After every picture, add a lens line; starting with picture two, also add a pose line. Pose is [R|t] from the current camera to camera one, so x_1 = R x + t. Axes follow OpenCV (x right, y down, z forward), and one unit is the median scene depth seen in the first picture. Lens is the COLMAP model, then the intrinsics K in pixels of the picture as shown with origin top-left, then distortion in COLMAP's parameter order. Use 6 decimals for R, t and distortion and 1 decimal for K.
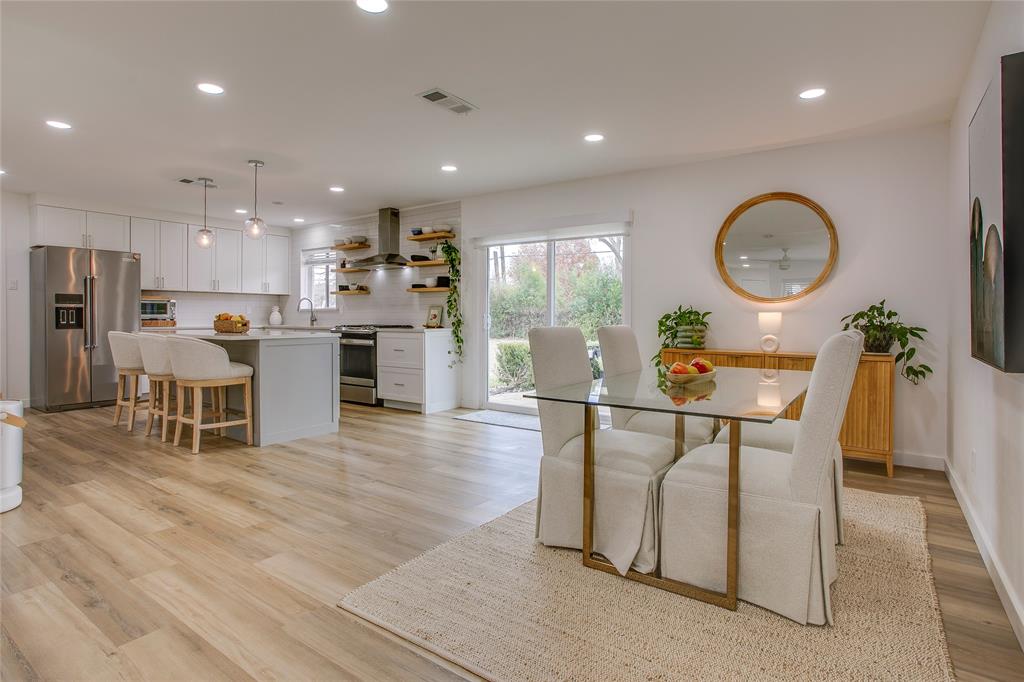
lens RADIAL K [[541.2, 0, 496.2], [0, 541.2, 311.0], [0, 0, 1]] dist [-0.057253, 0.030457]
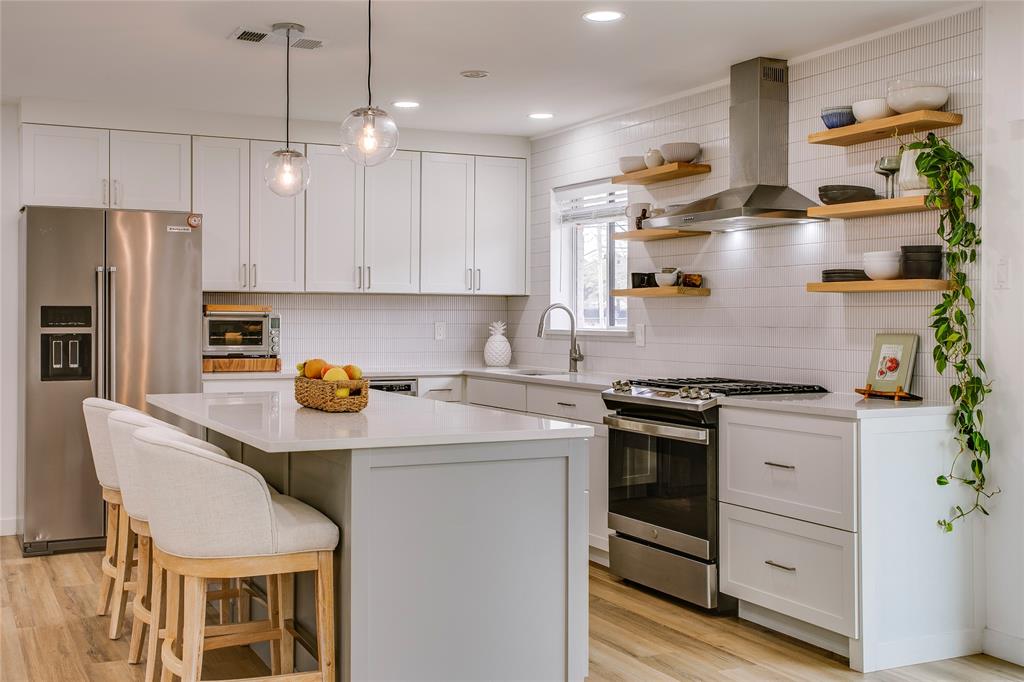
lens RADIAL K [[1113.7, 0, 450.3], [0, 1113.7, 316.7], [0, 0, 1]] dist [0.014354, 0.048141]
pose [[0.878142, -0.000326, -0.478400, -0.023390], [0.004149, 0.999967, 0.006935, -0.025900], [0.478382, -0.008075, 0.878115, 0.260219]]
